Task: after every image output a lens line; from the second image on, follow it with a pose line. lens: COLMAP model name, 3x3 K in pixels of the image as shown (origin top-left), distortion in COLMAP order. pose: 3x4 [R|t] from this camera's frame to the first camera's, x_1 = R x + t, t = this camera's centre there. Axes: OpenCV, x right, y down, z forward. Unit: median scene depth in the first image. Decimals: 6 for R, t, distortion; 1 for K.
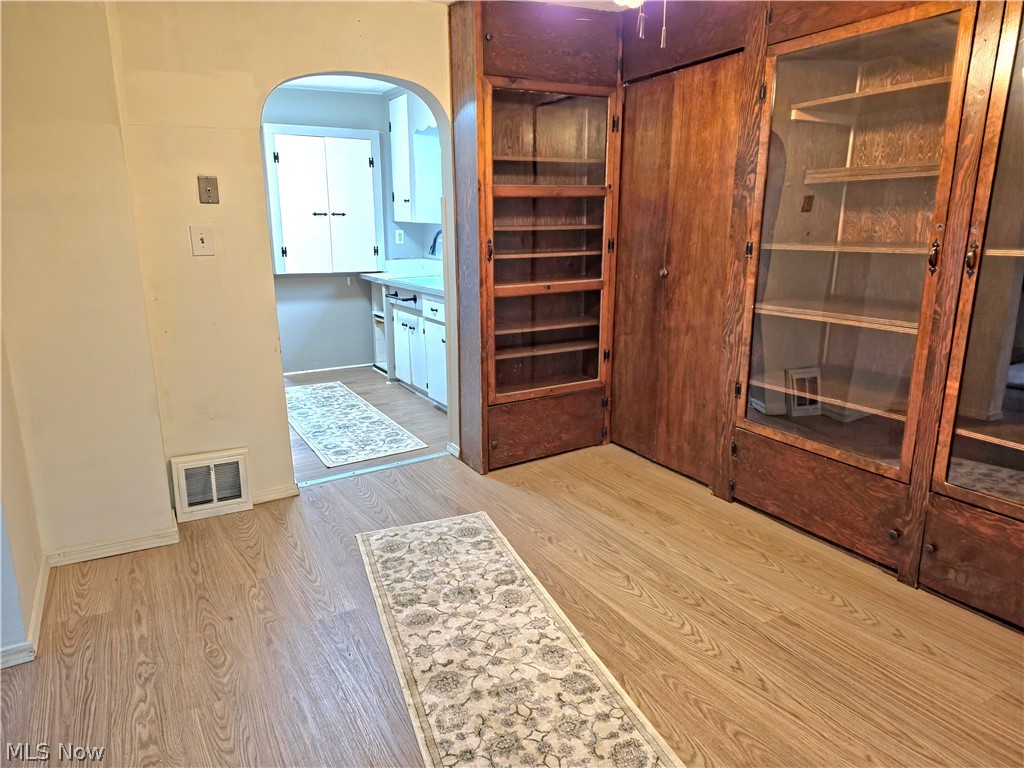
lens RADIAL K [[690.8, 0, 514.2], [0, 690.8, 382.9], [0, 0, 1]] dist [0.039399, -0.000014]
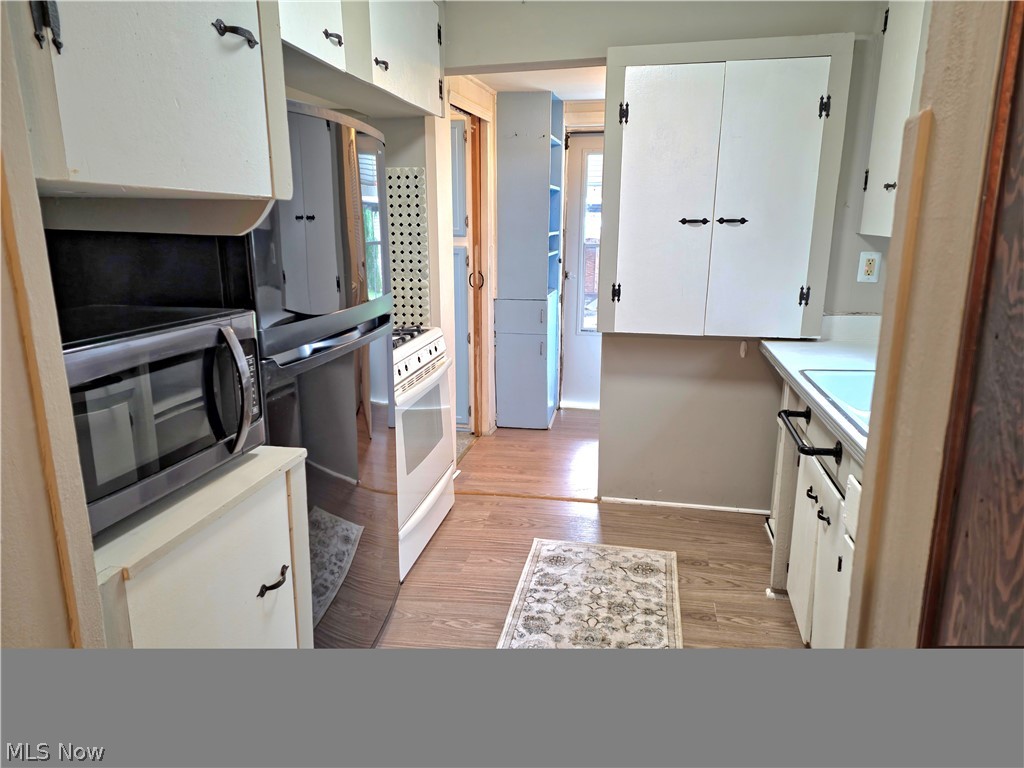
lens RADIAL K [[690.8, 0, 514.7], [0, 690.8, 389.0], [0, 0, 1]] dist [0.039399, -0.000014]
pose [[0.764463, 0.149166, -0.627173, -0.042643], [-0.151072, 0.987224, 0.050658, -0.123941], [0.626717, 0.056022, 0.777231, 0.515294]]
